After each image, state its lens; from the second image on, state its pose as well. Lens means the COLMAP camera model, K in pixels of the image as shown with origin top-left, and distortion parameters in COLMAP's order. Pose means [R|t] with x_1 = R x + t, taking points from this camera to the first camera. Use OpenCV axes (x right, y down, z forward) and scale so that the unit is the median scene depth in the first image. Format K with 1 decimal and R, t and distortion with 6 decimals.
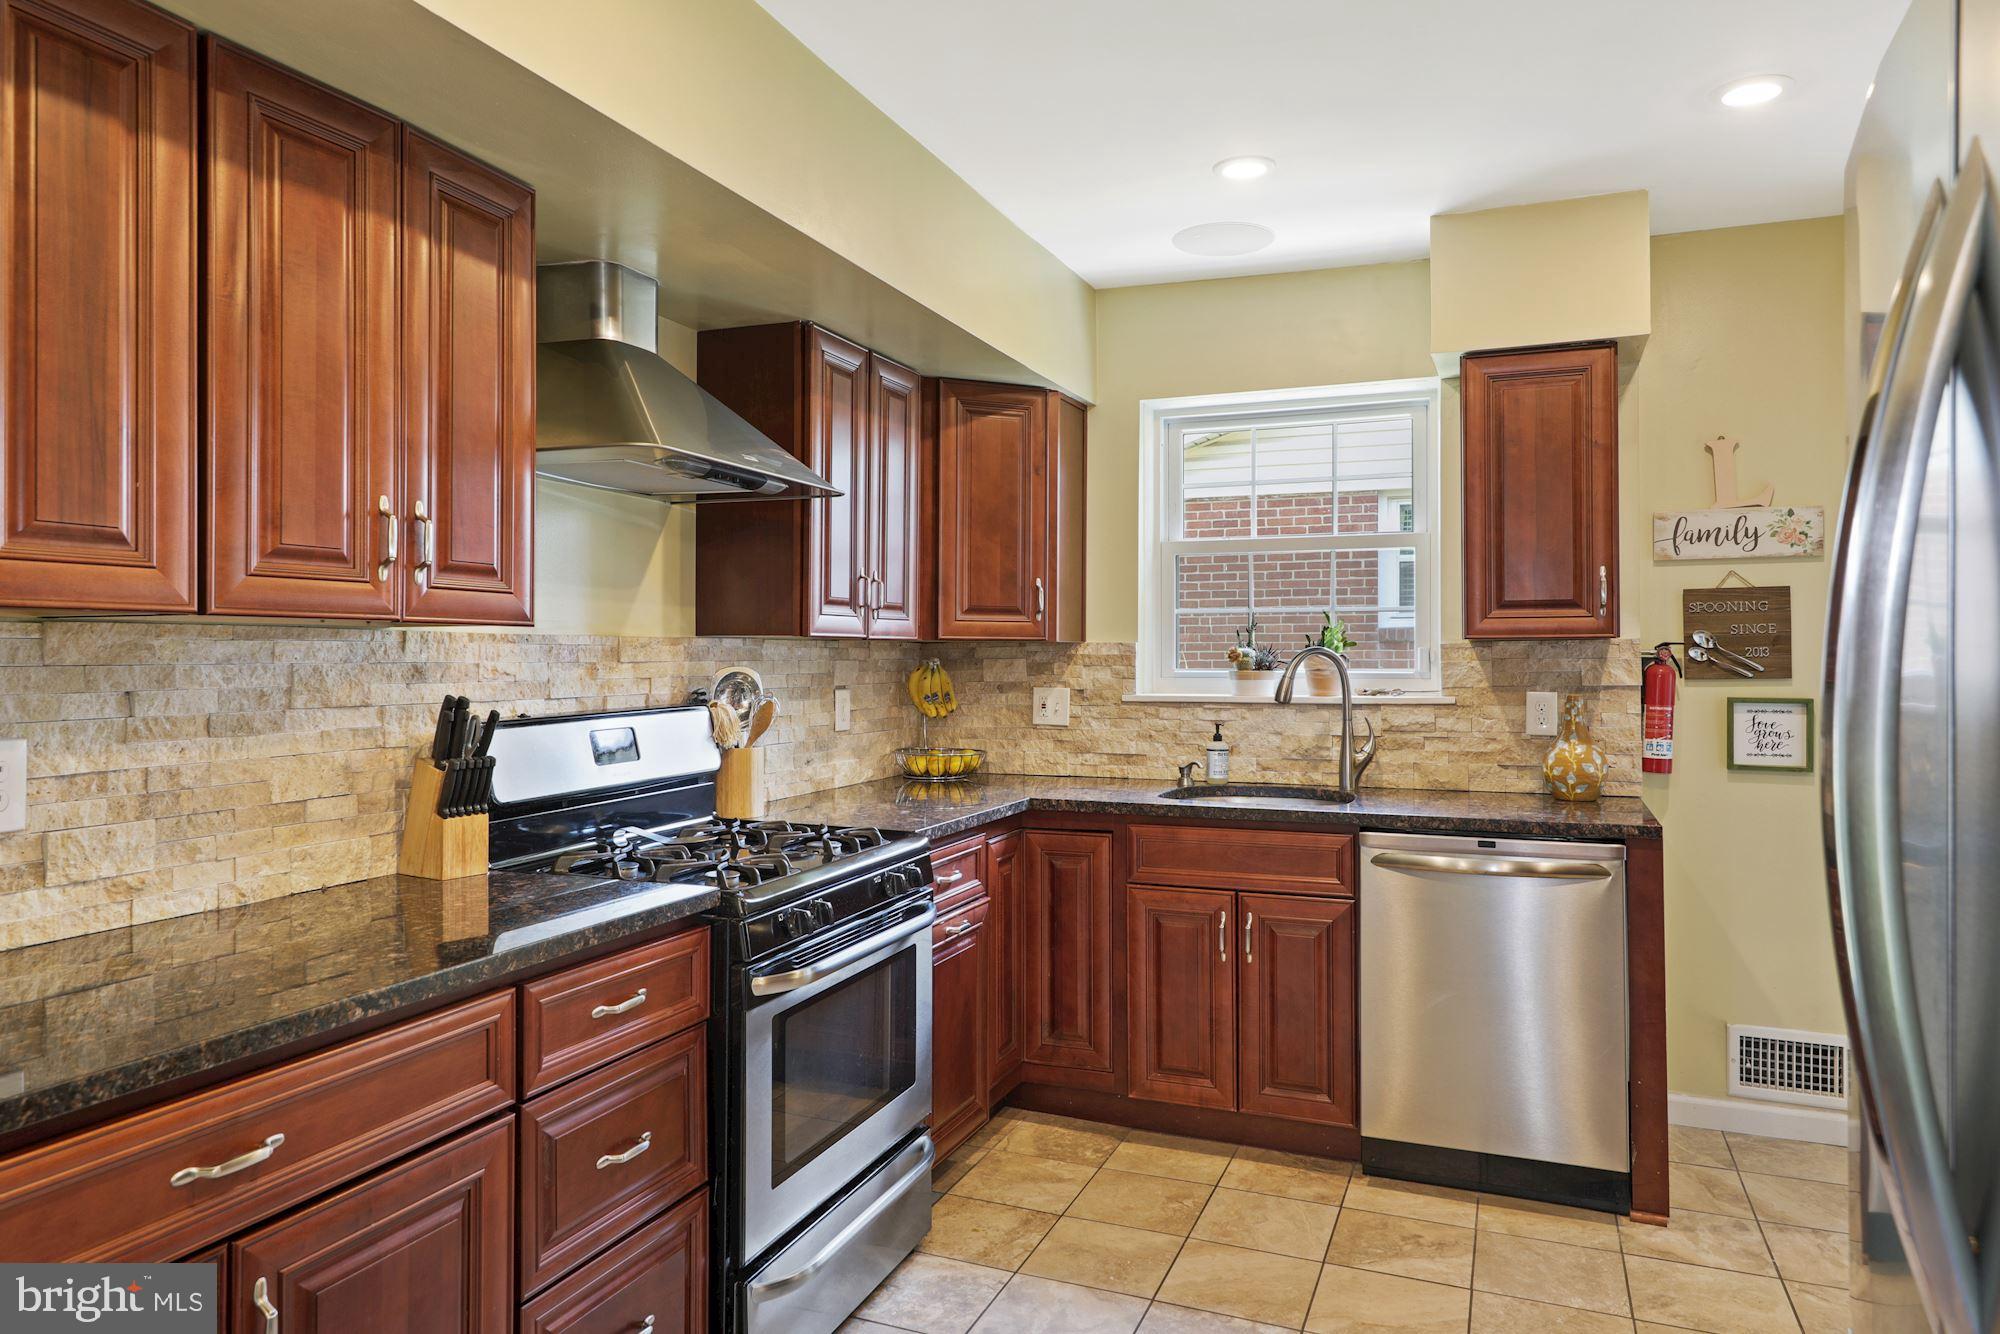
lens RADIAL K [[1278.0, 0, 998.9], [0, 1278.0, 653.8], [0, 0, 1]] dist [0.006017, -0.000235]
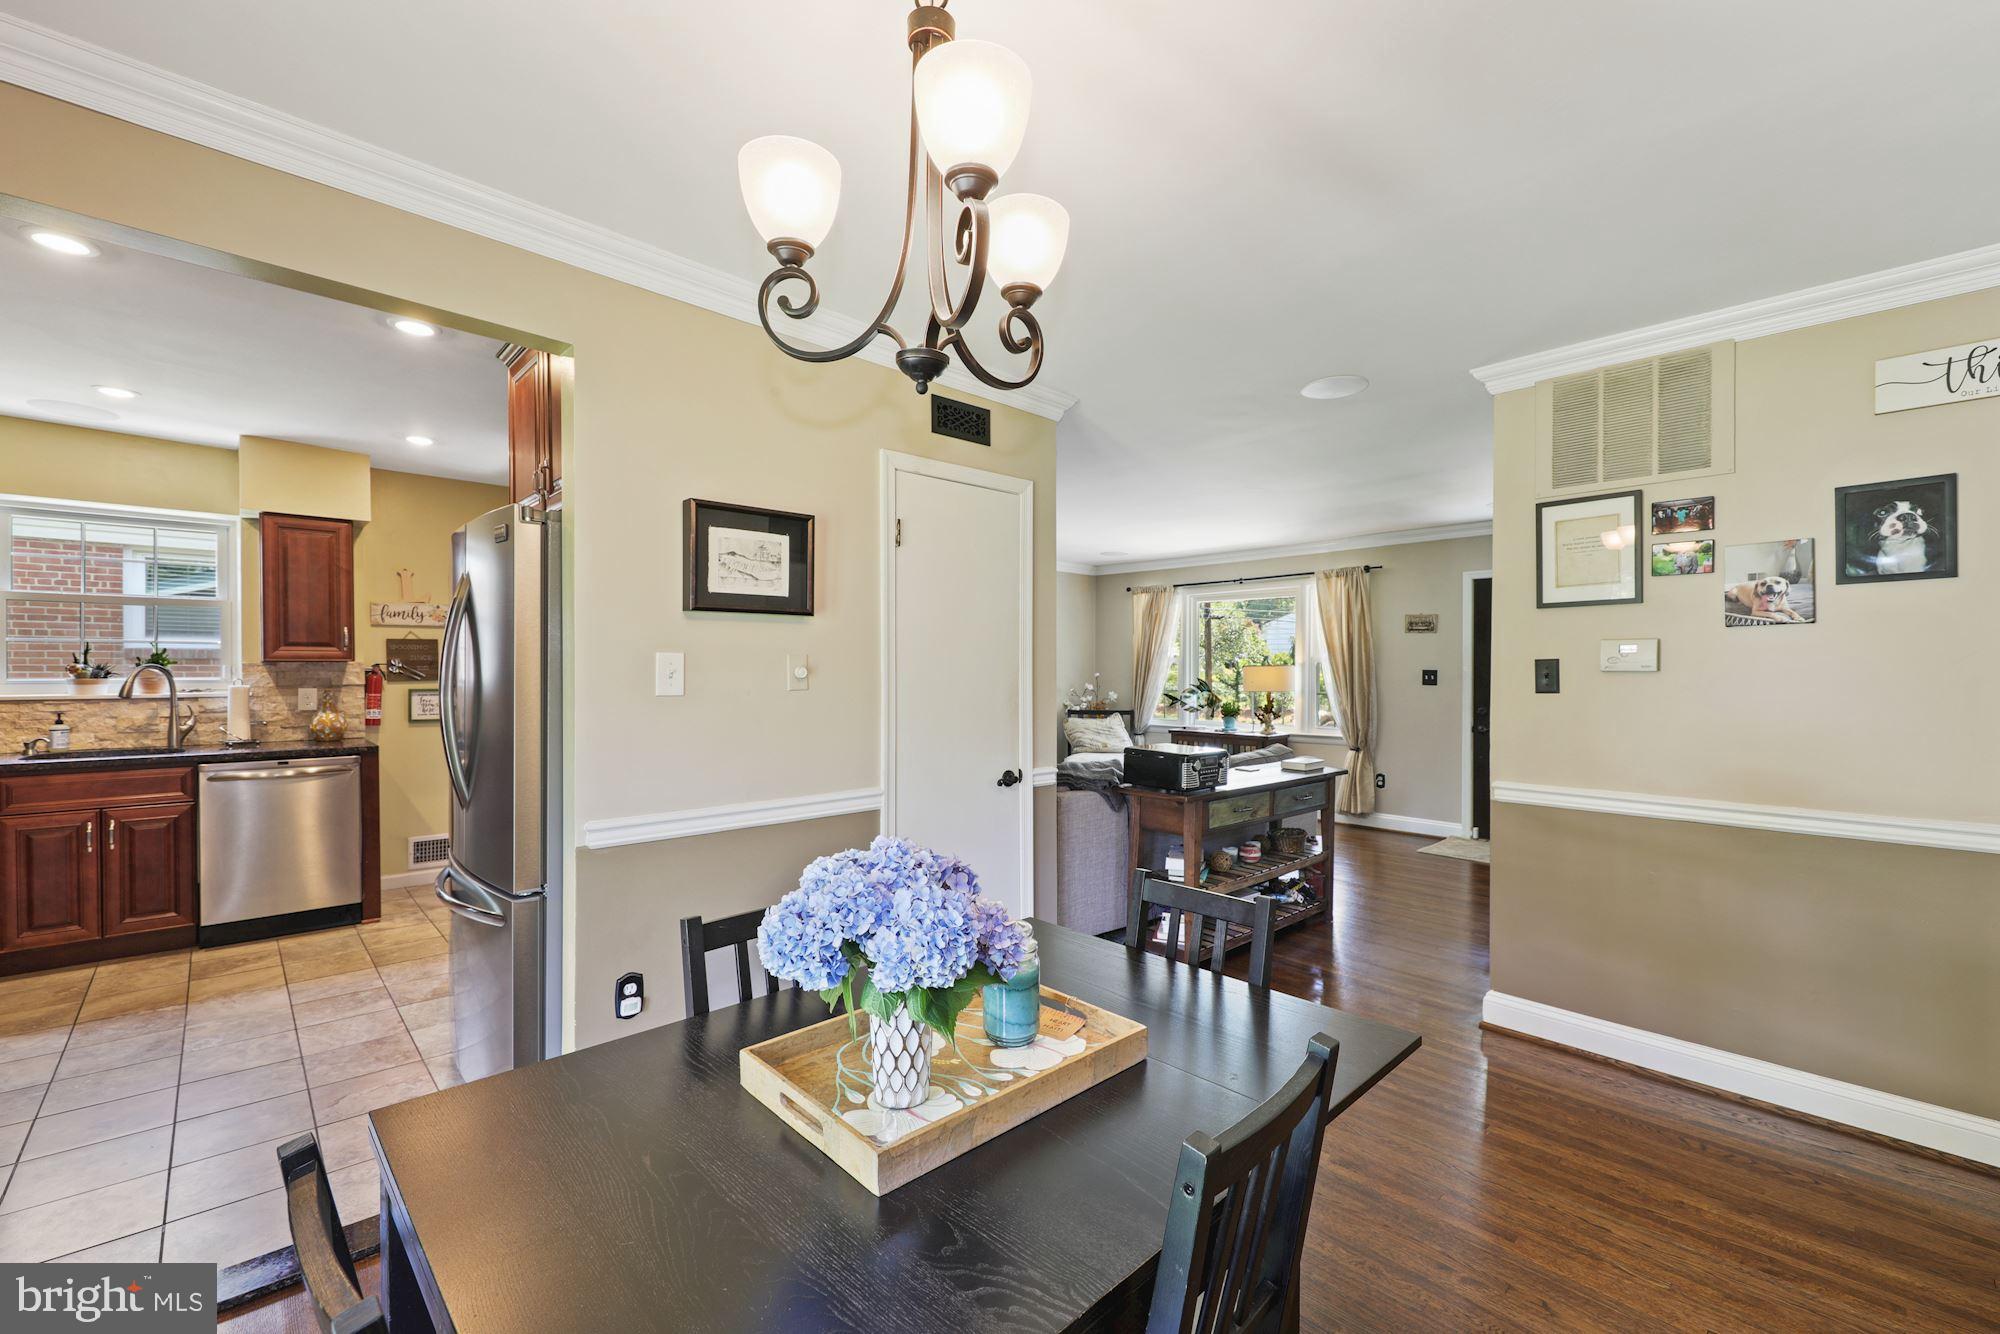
lens RADIAL K [[826.4, 0, 997.6], [0, 826.4, 673.0], [0, 0, 1]] dist [0.003048, -0.003098]
pose [[0.417446, -0.001296, 0.908701, -0.301130], [-0.003344, 0.999990, 0.002963, -0.000989], [-0.908696, -0.004276, 0.417437, -0.515593]]
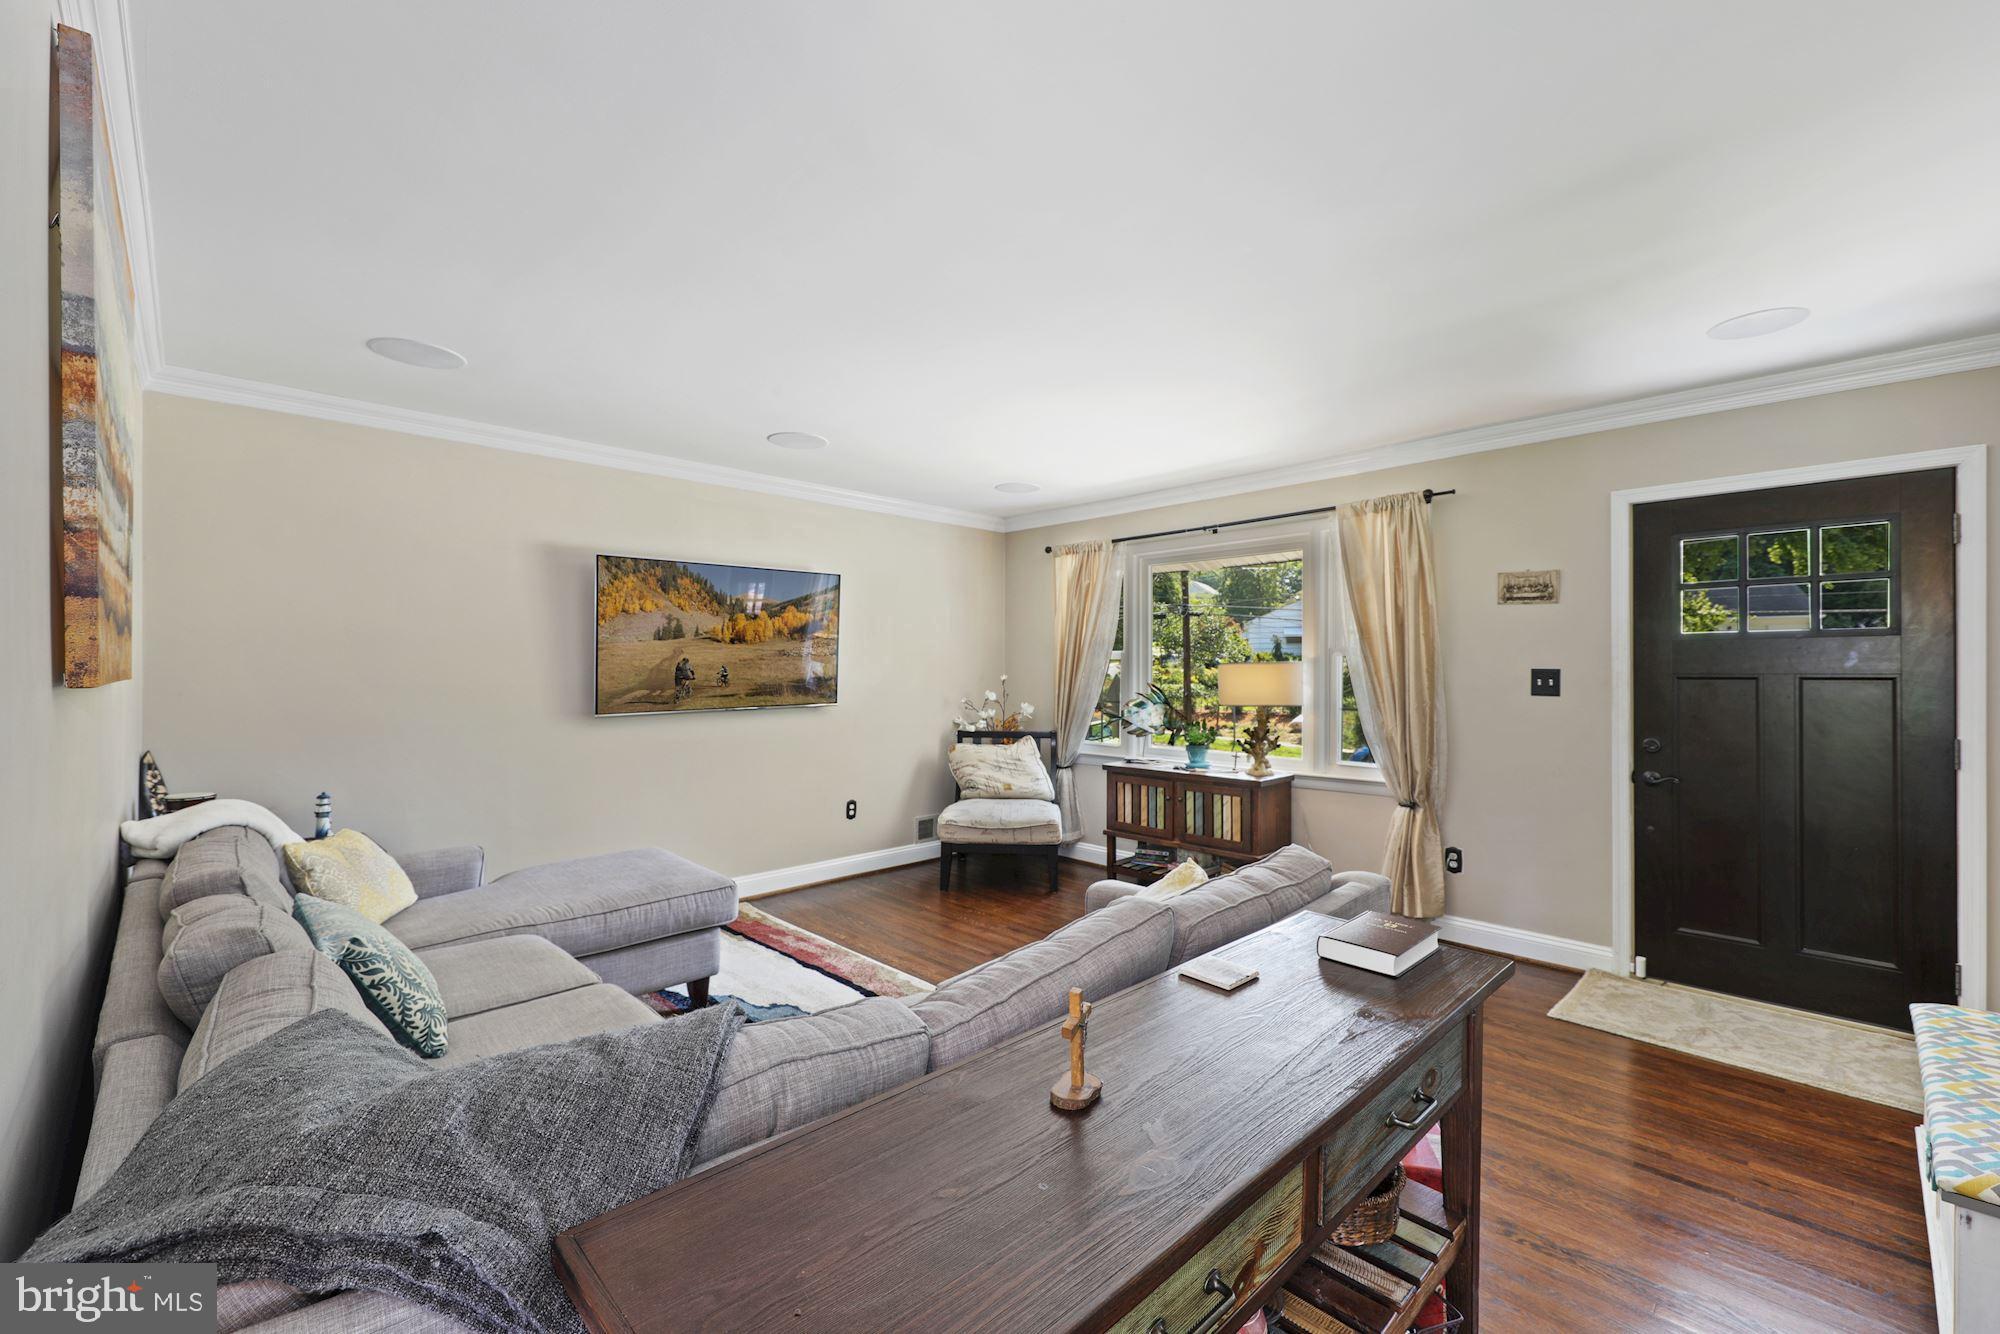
lens RADIAL K [[826.4, 0, 1001.5], [0, 826.4, 665.1], [0, 0, 1]] dist [0.003048, -0.003098]
pose [[0.394163, 0.007480, 0.919010, 0.610342], [0.000000, 0.999967, -0.008139, -0.002147], [-0.919041, 0.003208, 0.394150, -0.394096]]
